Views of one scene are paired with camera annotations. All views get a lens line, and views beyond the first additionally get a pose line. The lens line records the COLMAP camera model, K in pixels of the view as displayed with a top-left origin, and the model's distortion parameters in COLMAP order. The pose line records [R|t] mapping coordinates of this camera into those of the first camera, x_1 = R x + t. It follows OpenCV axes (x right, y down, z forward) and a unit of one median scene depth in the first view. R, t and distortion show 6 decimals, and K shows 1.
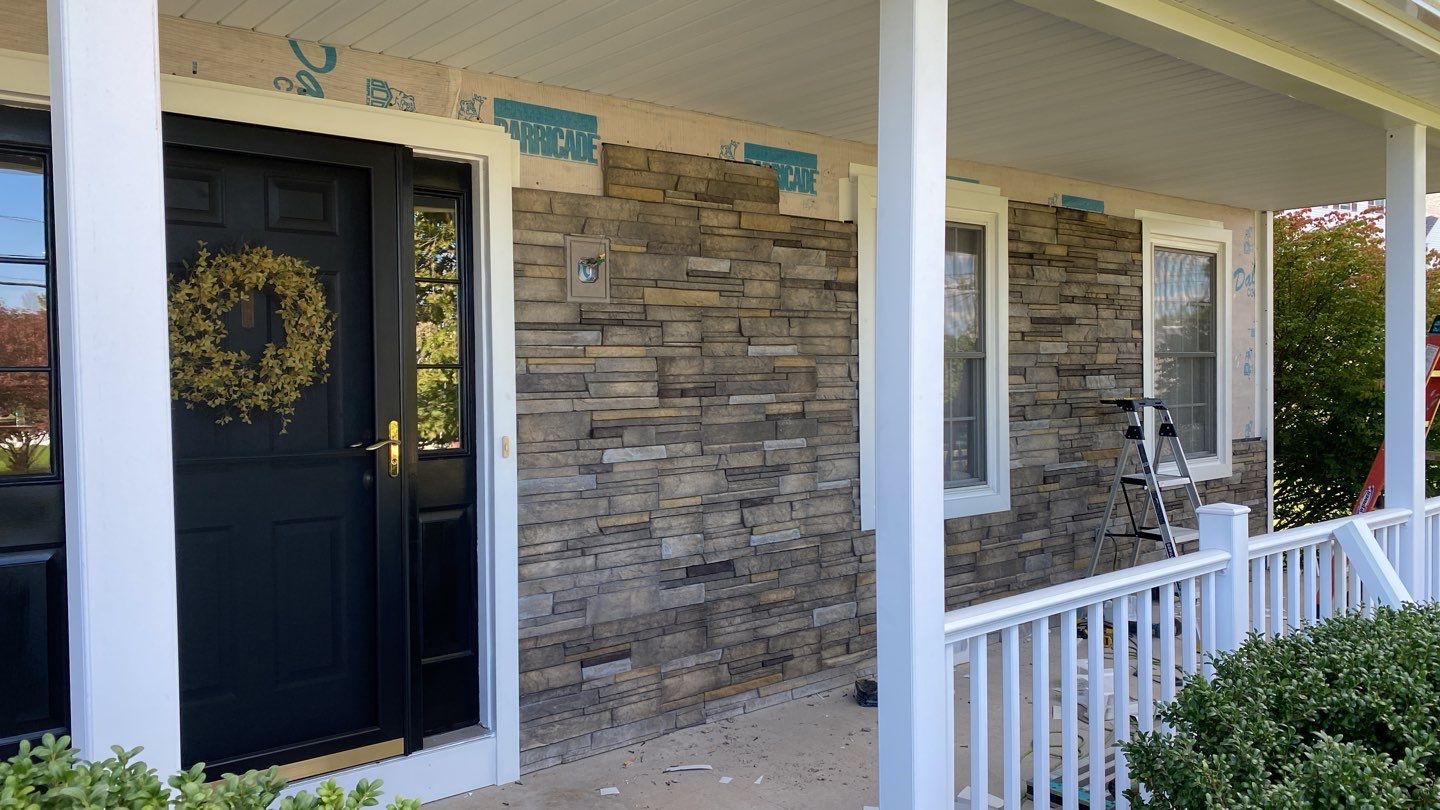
lens RADIAL K [[1087.0, 0, 701.4], [0, 1087.0, 396.8], [0, 0, 1]] dist [0.137245, -0.254135]
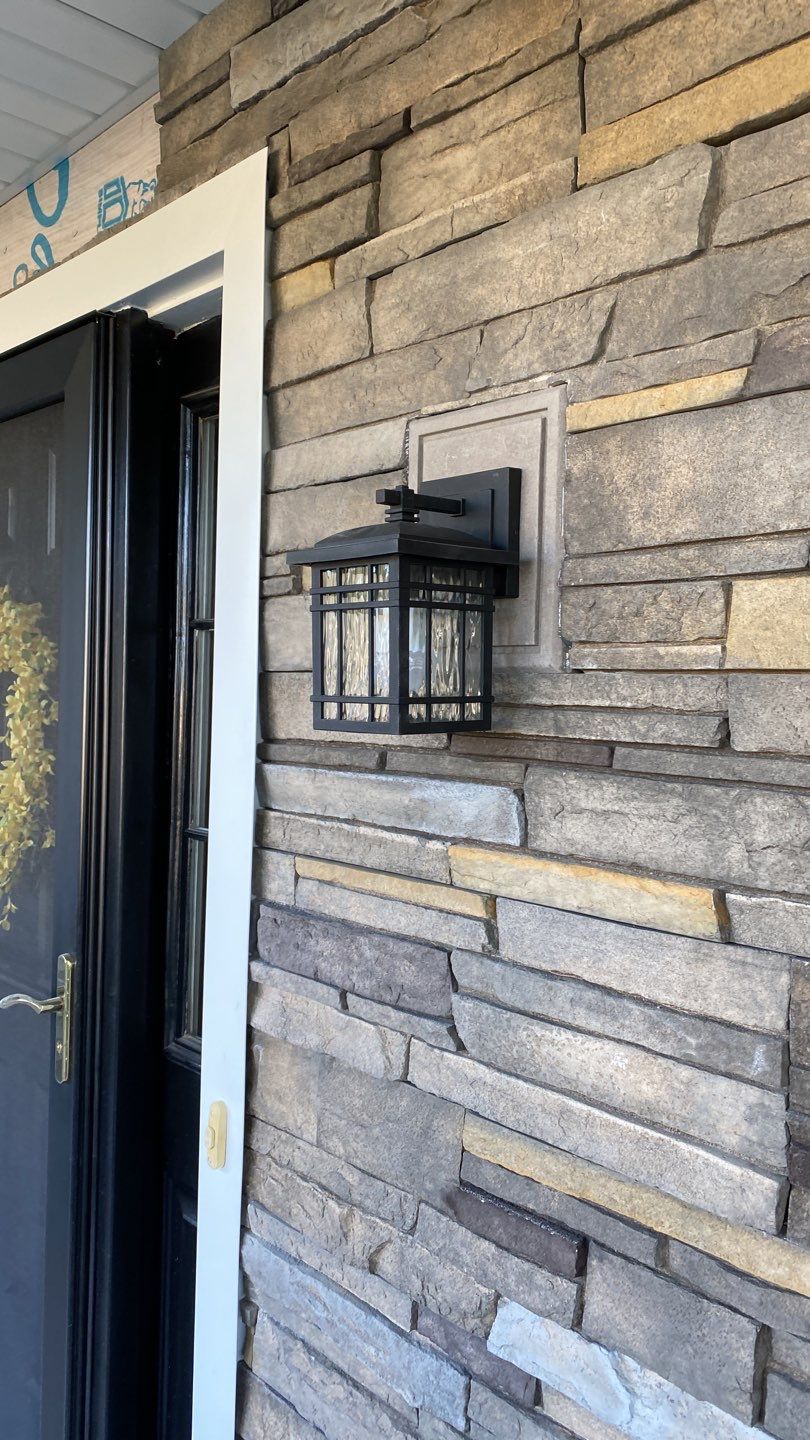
lens RADIAL K [[1086.2, 0, 399.6], [0, 1086.2, 715.1], [0, 0, 1]] dist [0.083378, -0.131776]
pose [[0.058349, 0.040782, -0.997463, 0.130058], [-0.050312, 0.998016, 0.037862, -0.077131], [0.997028, 0.047975, 0.060285, 0.882023]]
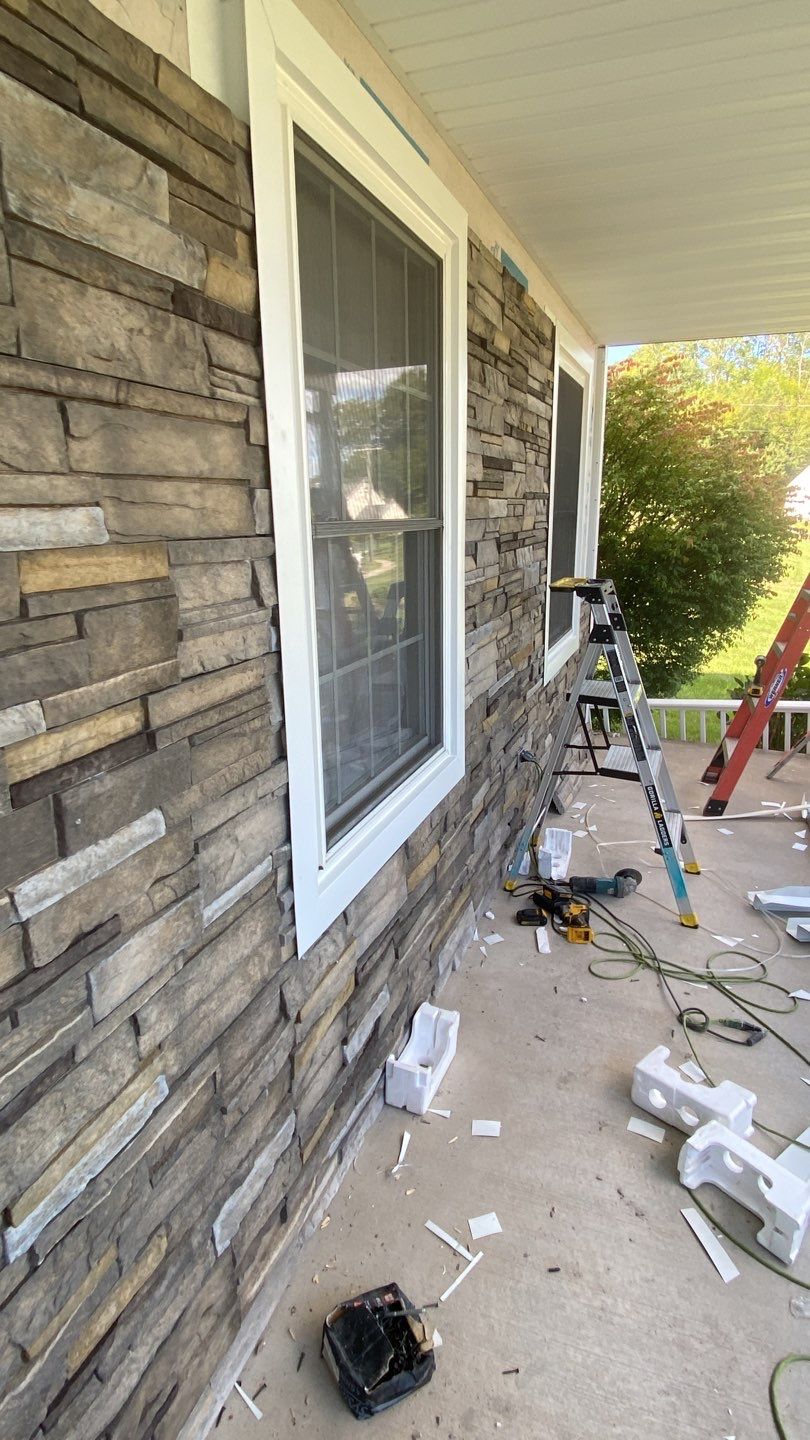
lens RADIAL K [[761.9, 0, 399.5], [0, 761.9, 710.9], [0, 0, 1]] dist [0.094267, -0.129512]
pose [[0.873811, -0.123140, 0.470416, 0.058430], [0.014585, 0.973606, 0.227768, -0.043293], [-0.486048, -0.192165, 0.852543, 0.837274]]
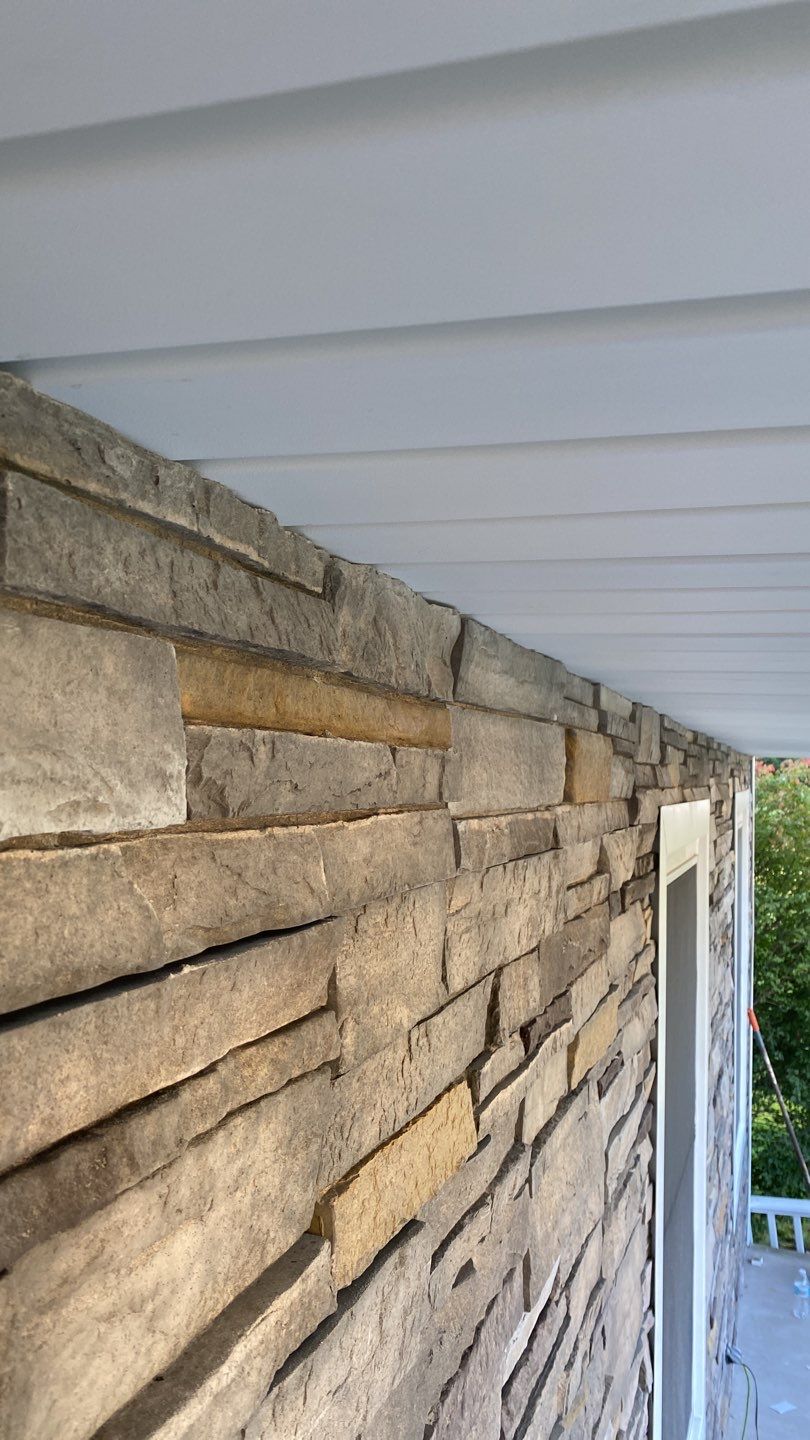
lens RADIAL K [[1093.6, 0, 409.9], [0, 1093.6, 722.2], [0, 0, 1]] dist [0.153219, -0.274221]
pose [[0.855562, 0.057450, 0.514503, -0.140562], [-0.024248, 0.997180, -0.071025, -0.226270], [-0.517132, 0.048290, 0.854542, 0.804983]]
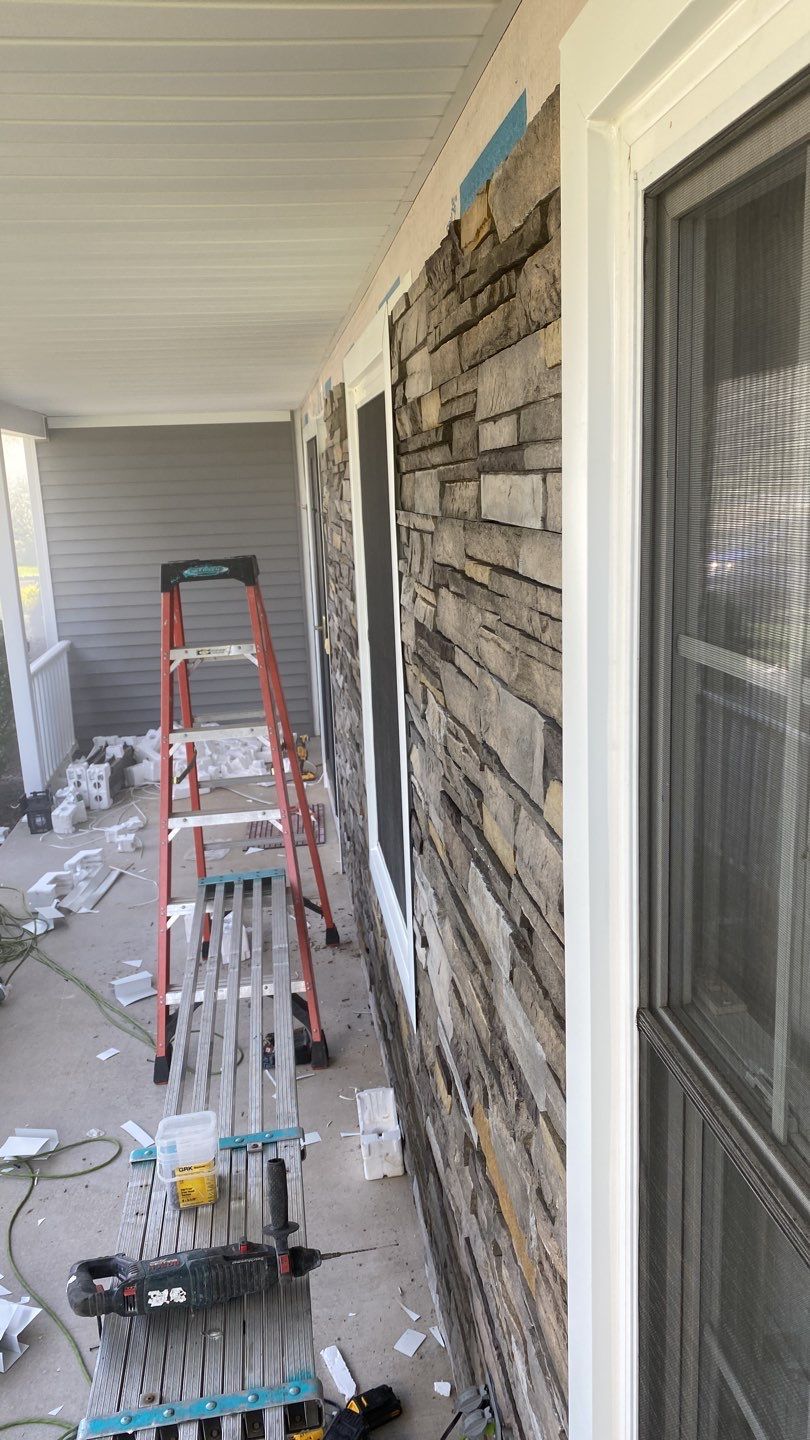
lens RADIAL K [[1100.9, 0, 382.9], [0, 1100.9, 724.5], [0, 0, 1]] dist [0.090264, -0.151003]
pose [[-0.552515, 0.218322, -0.804402, 0.806635], [0.034532, 0.970253, 0.239616, -0.166103], [0.832787, 0.104614, -0.543619, 1.574655]]
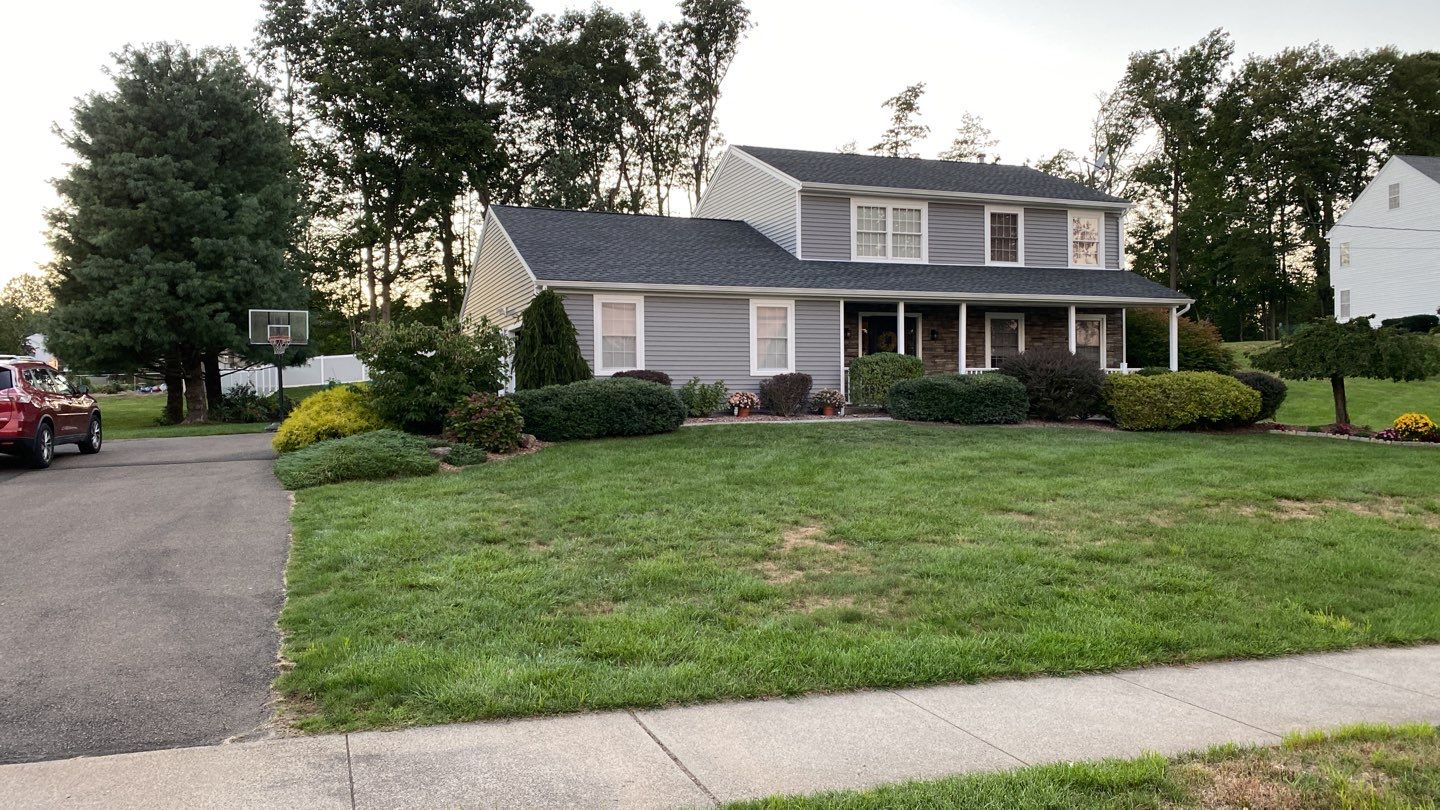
lens RADIAL K [[1051.3, 0, 733.2], [0, 1051.3, 380.2], [0, 0, 1]] dist [0.074400, -0.122818]
pose [[0.941776, -0.000483, -0.336240, 0.812959], [-0.011038, 0.999416, -0.032351, 0.356319], [0.336059, 0.034179, 0.941220, -4.858021]]
